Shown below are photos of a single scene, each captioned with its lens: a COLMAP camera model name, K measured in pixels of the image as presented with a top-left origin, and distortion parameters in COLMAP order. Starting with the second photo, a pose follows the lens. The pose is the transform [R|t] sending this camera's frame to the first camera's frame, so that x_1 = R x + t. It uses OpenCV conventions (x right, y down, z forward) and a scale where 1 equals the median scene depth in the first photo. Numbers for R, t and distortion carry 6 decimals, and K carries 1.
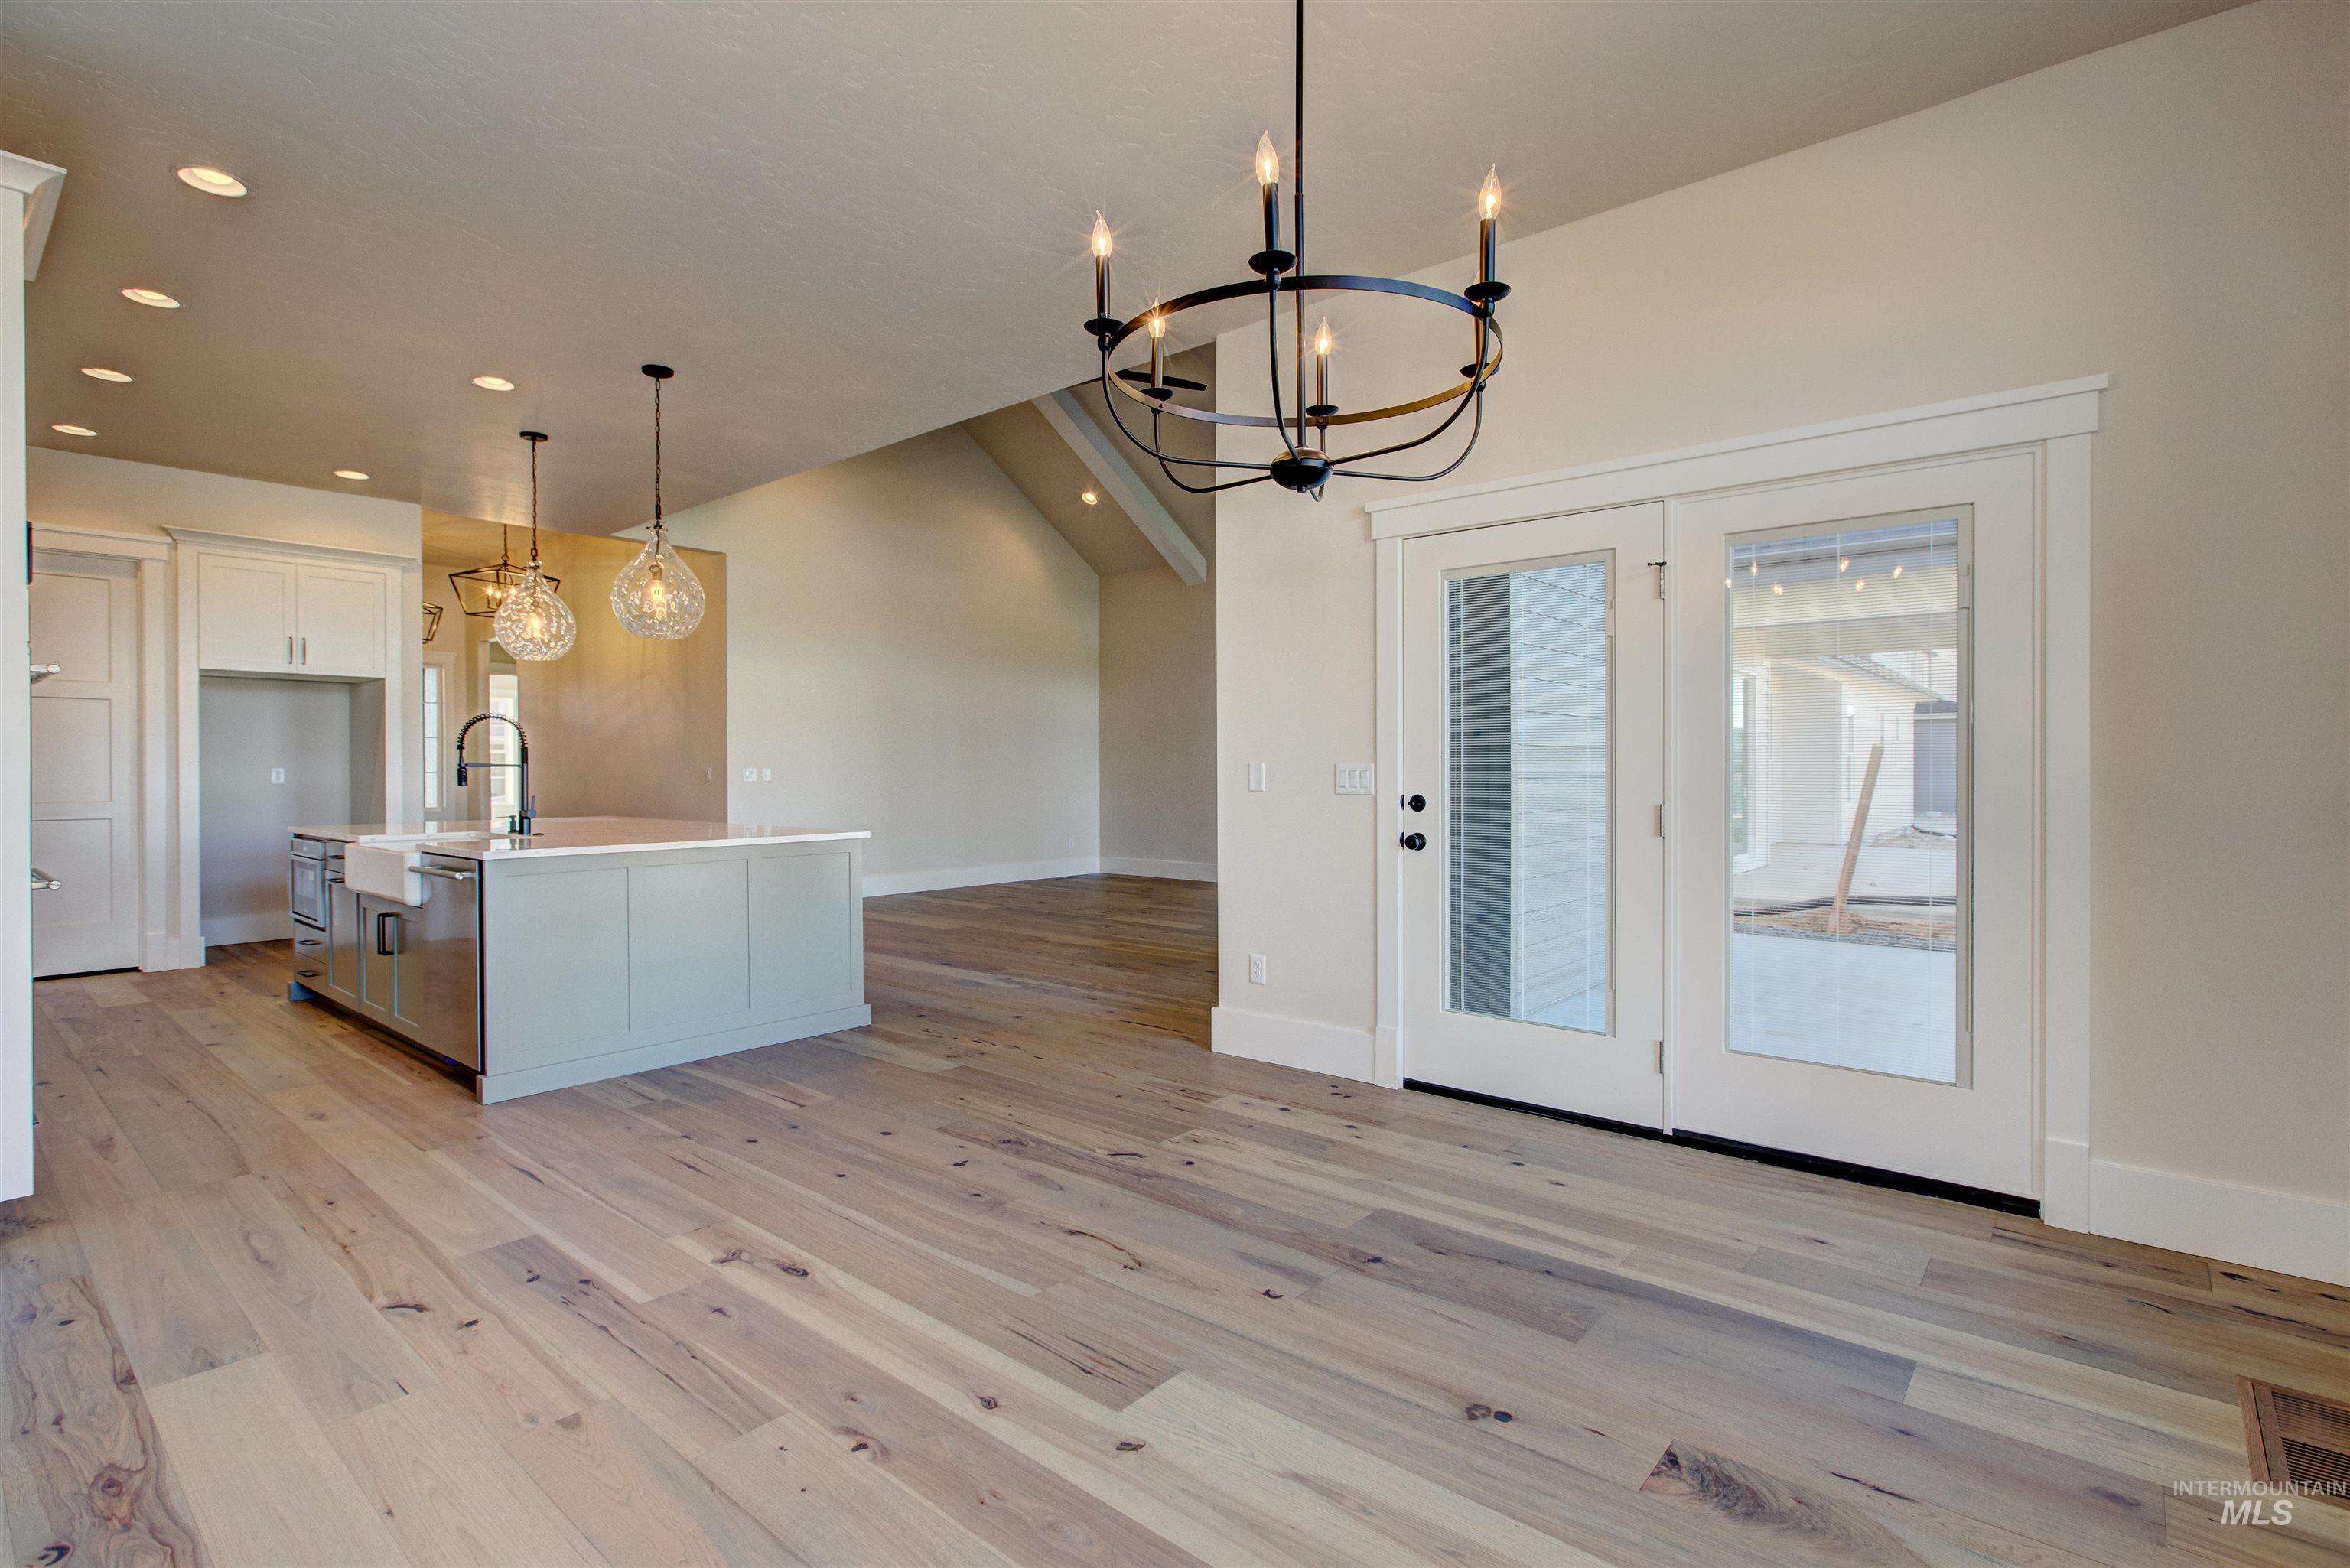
lens RADIAL K [[1023.2, 0, 1204.7], [0, 1023.2, 775.3], [0, 0, 1]] dist [0.000016, 0.000697]
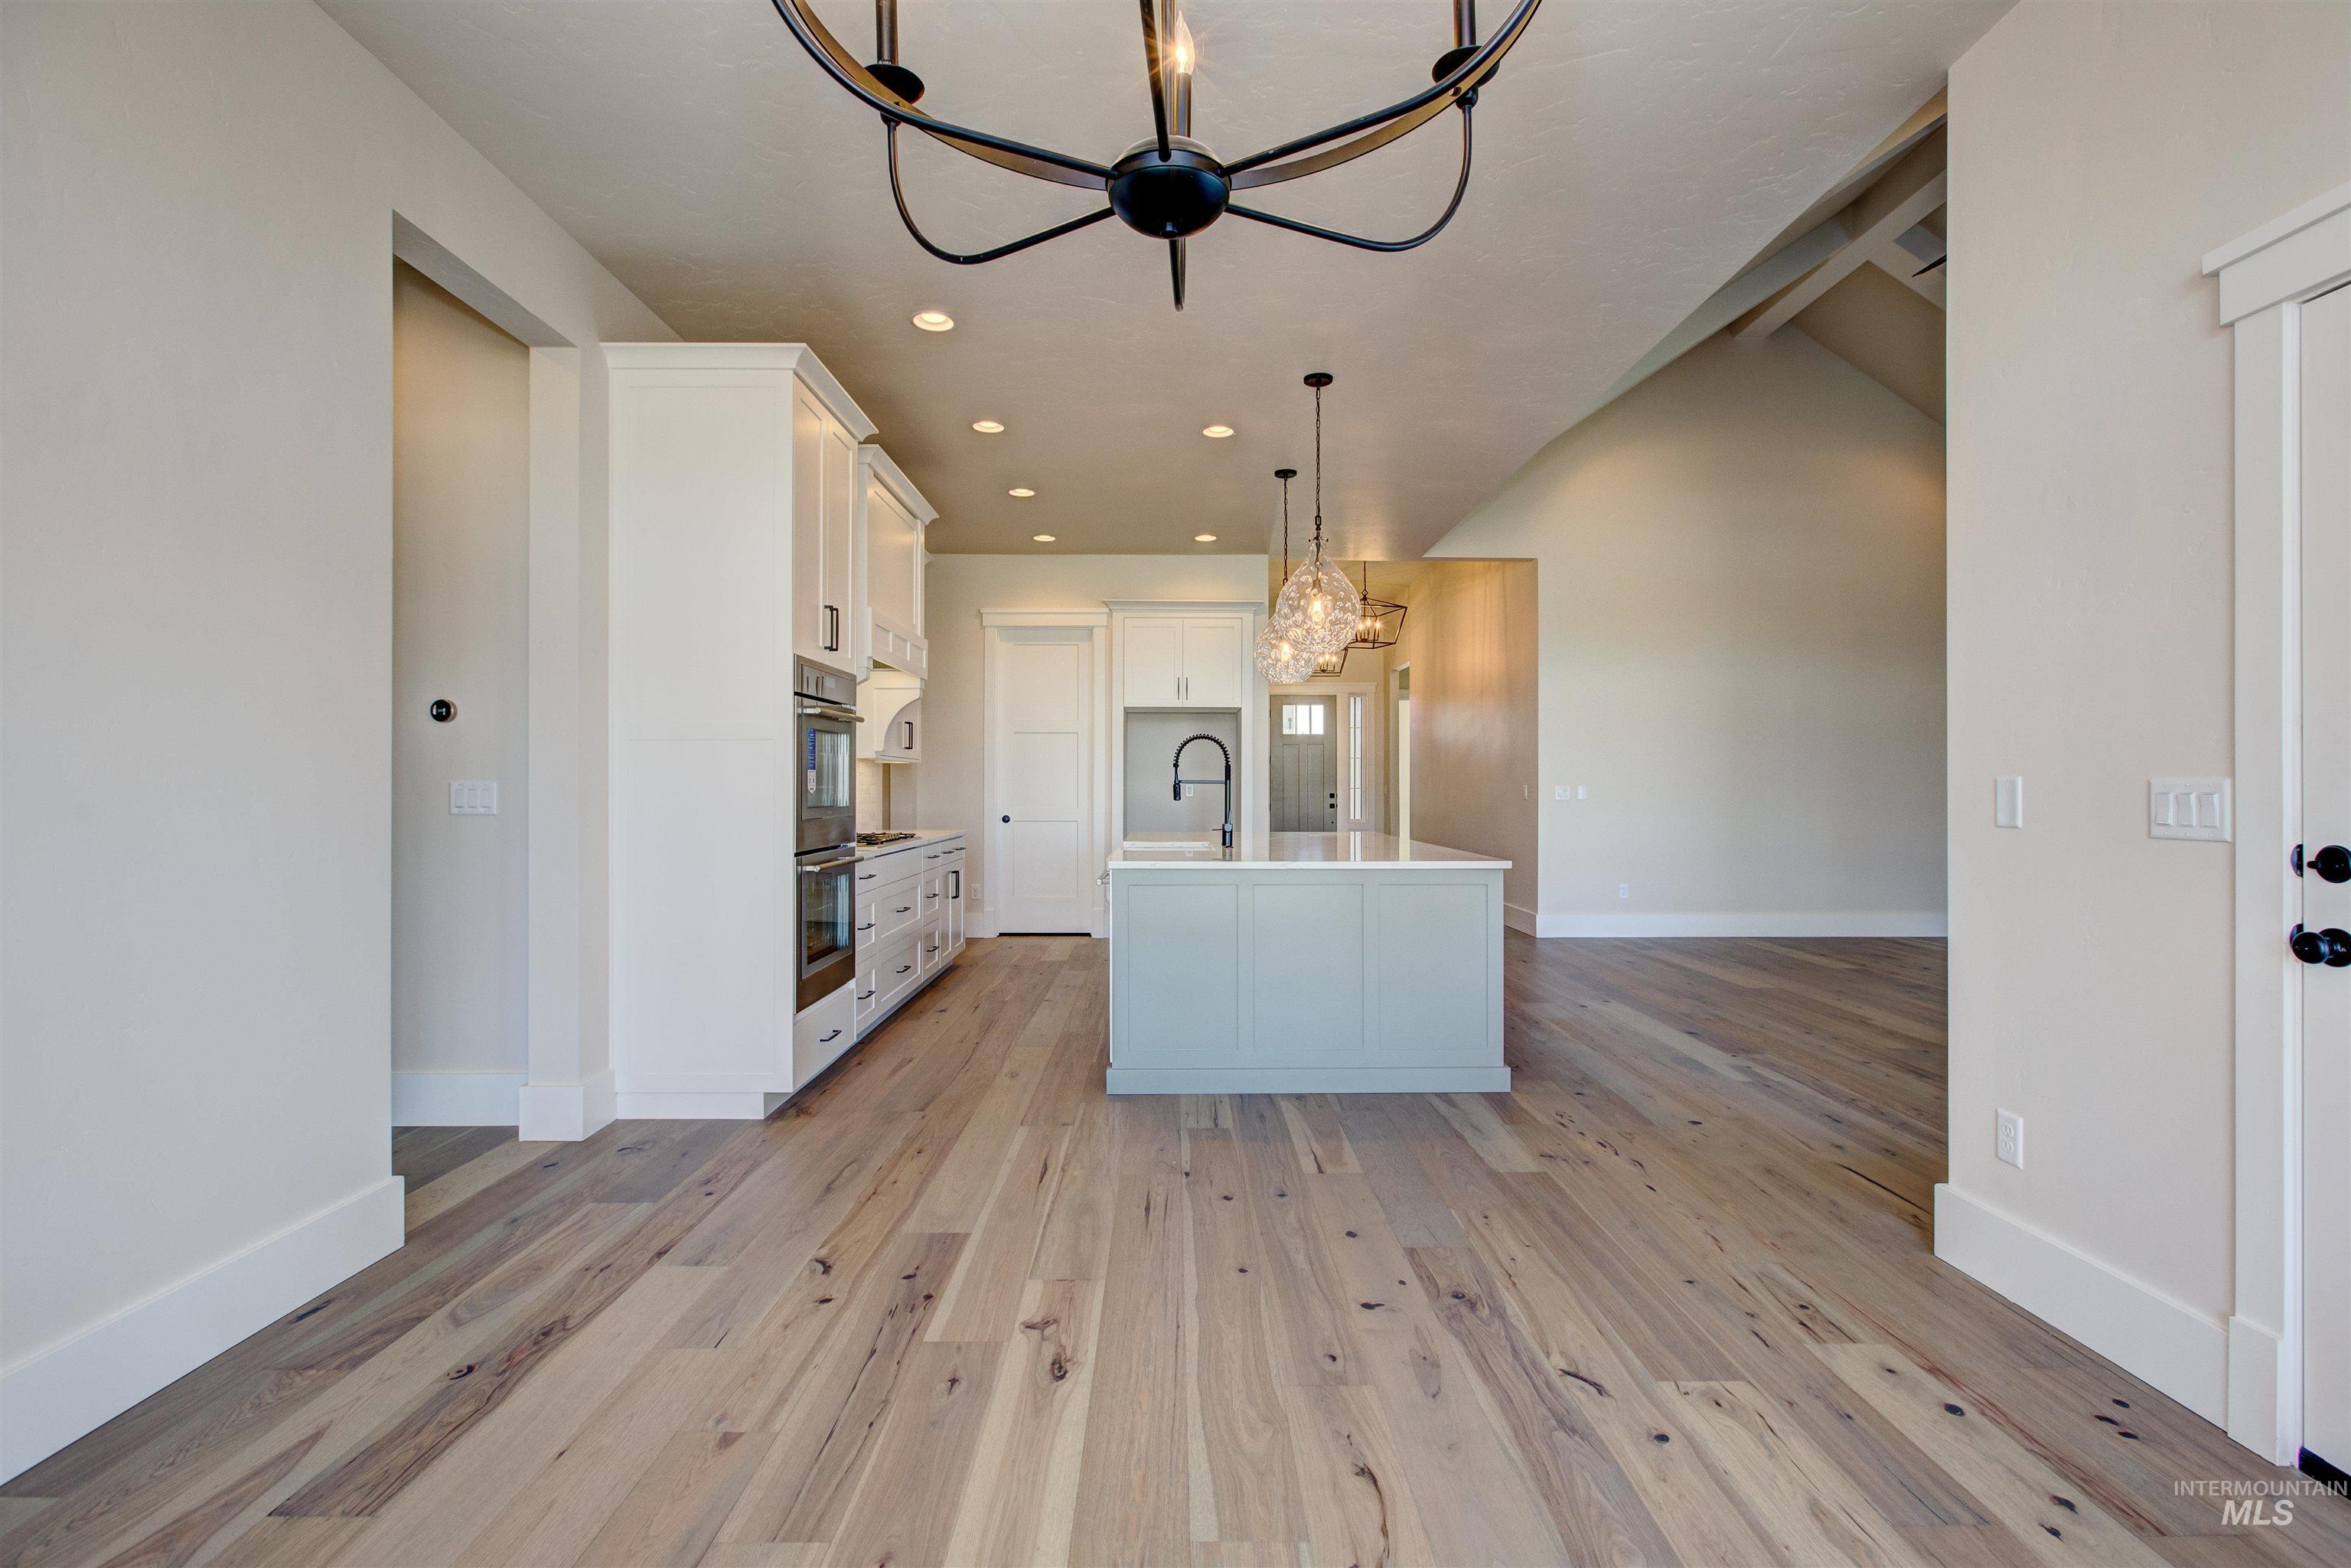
lens RADIAL K [[1091.0, 0, 1268.7], [0, 1091.0, 784.2], [0, 0, 1]] dist [-0.002029, 0.001015]
pose [[0.678181, 0.002424, -0.734891, 0.287139], [-0.008853, 0.999949, -0.004871, -0.002854], [0.734842, 0.009810, 0.678168, 0.369170]]
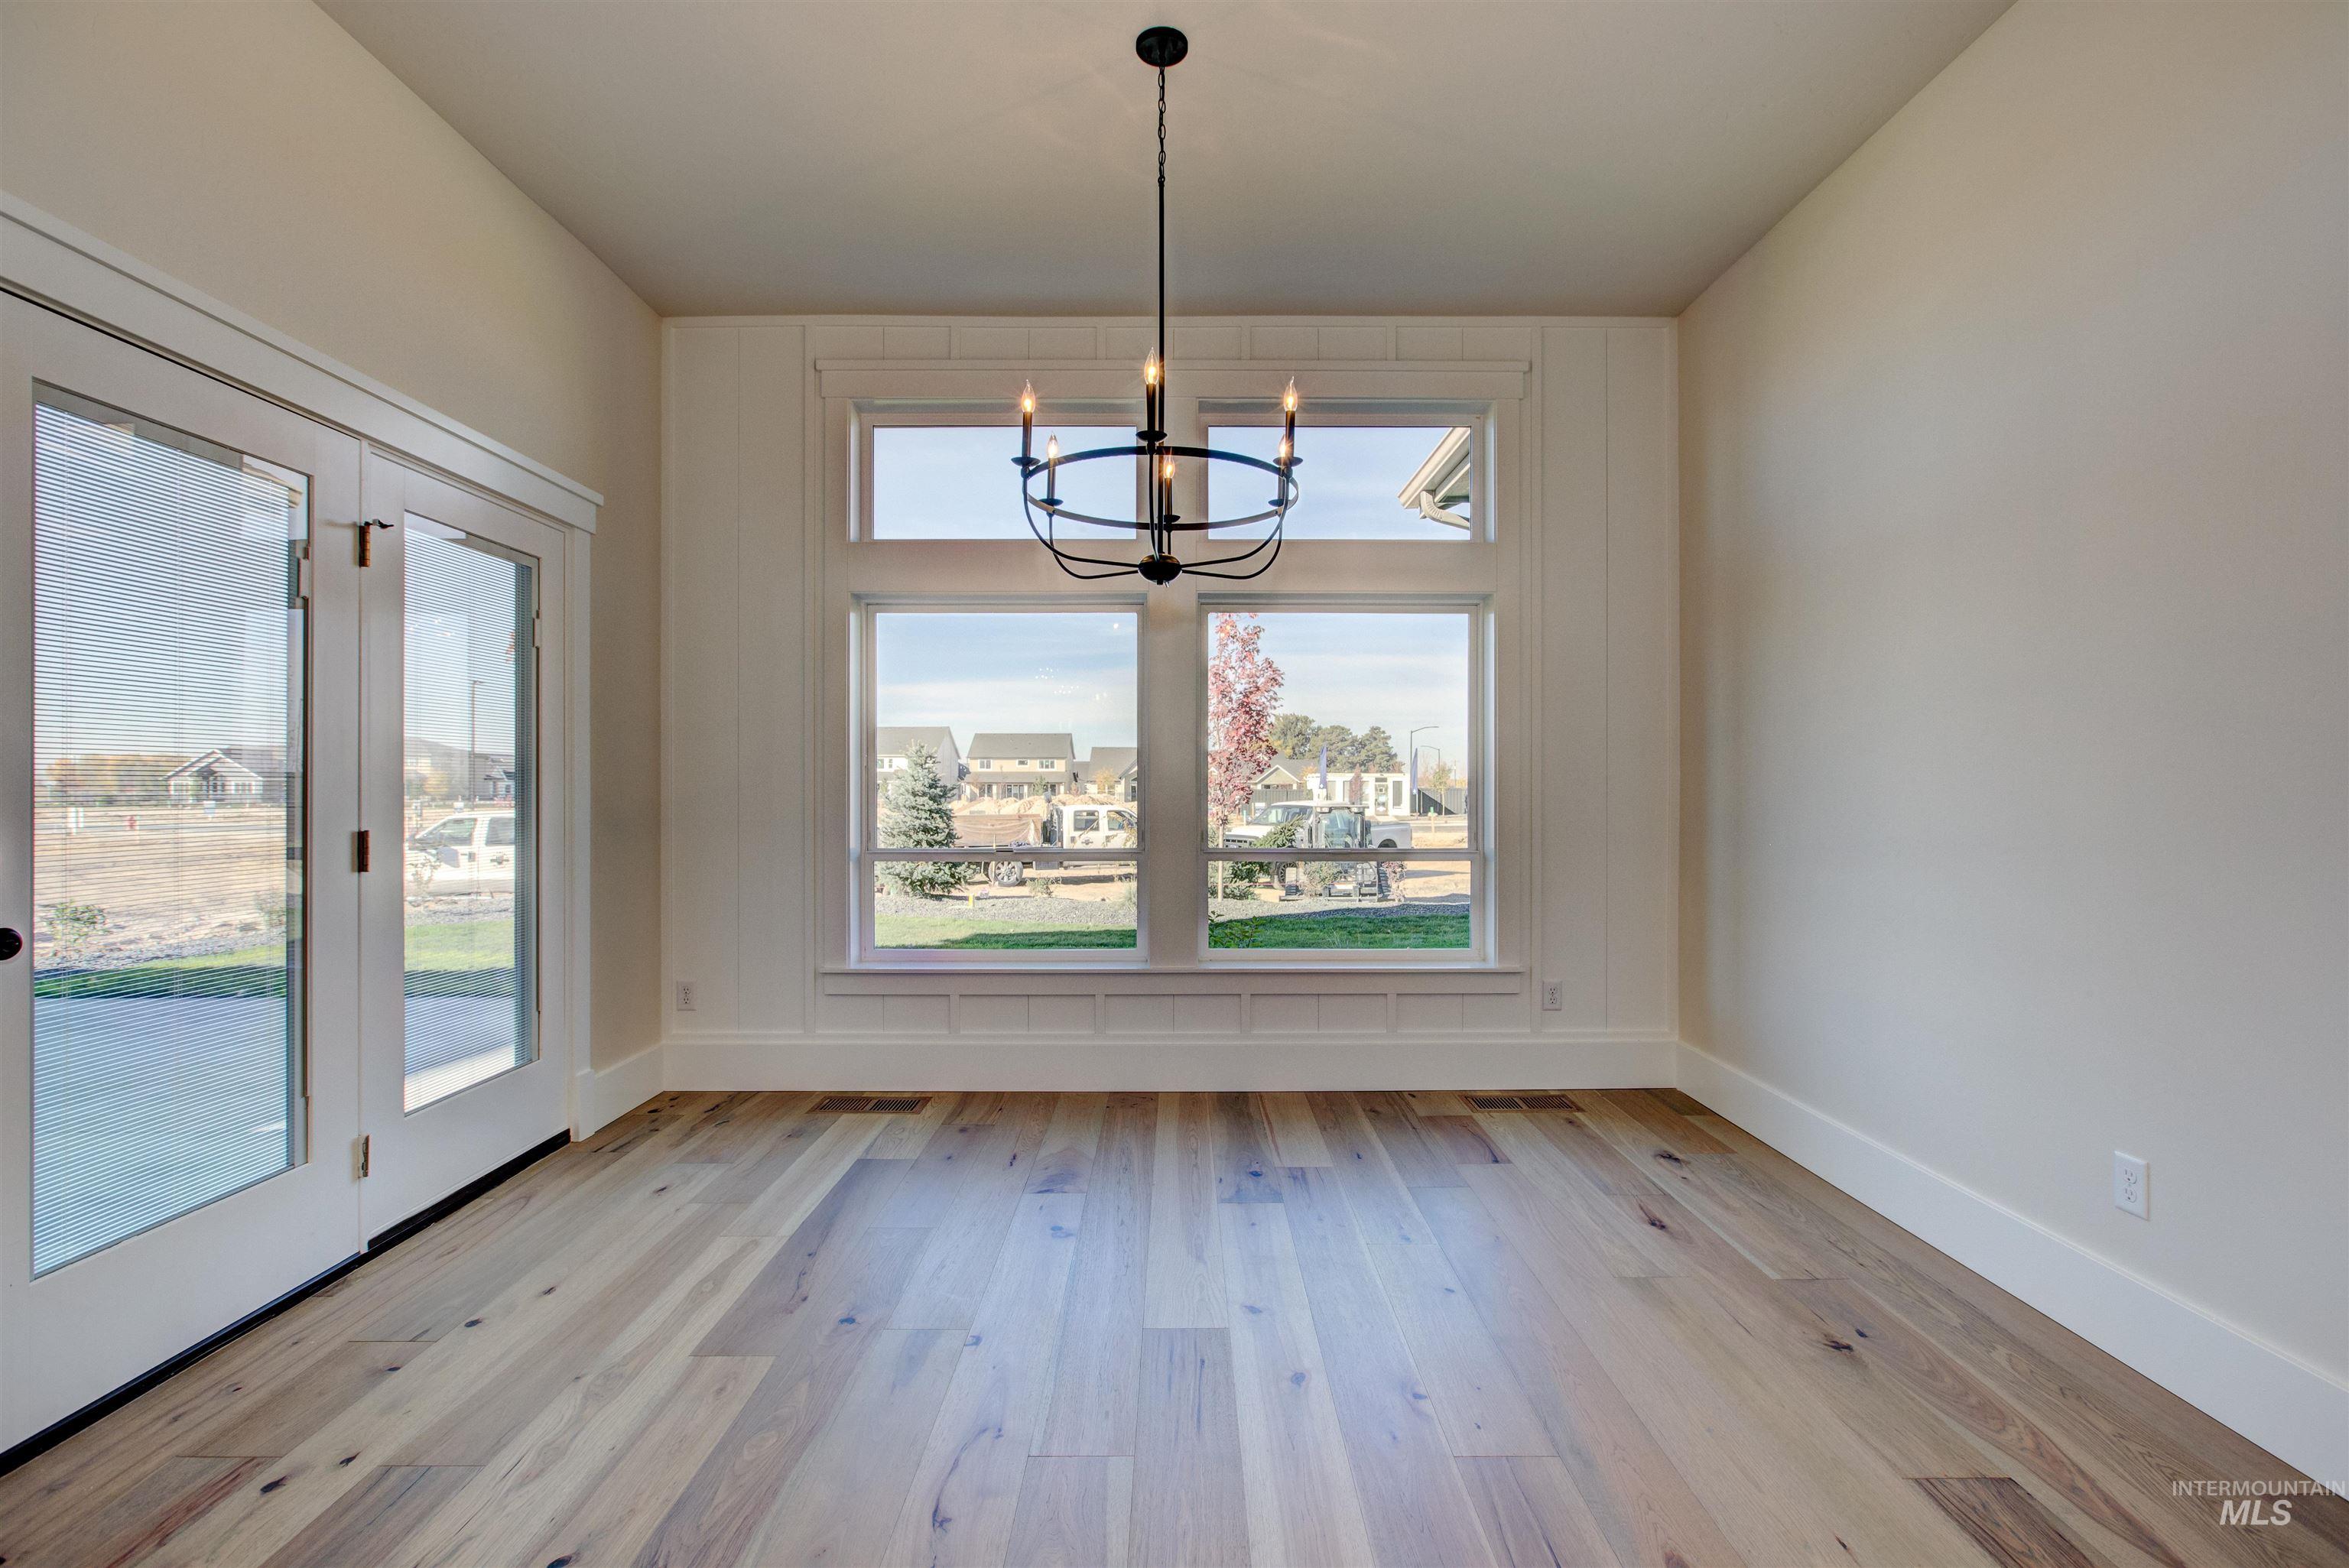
lens RADIAL K [[1093.0, 0, 1190.9], [0, 1093.0, 782.8], [0, 0, 1]] dist [-0.004371, 0.001195]
pose [[-0.615539, 0.003910, 0.788097, -0.600000], [0.008144, 0.999966, 0.001400, -0.002729], [-0.788065, 0.007280, -0.615550, 1.031465]]
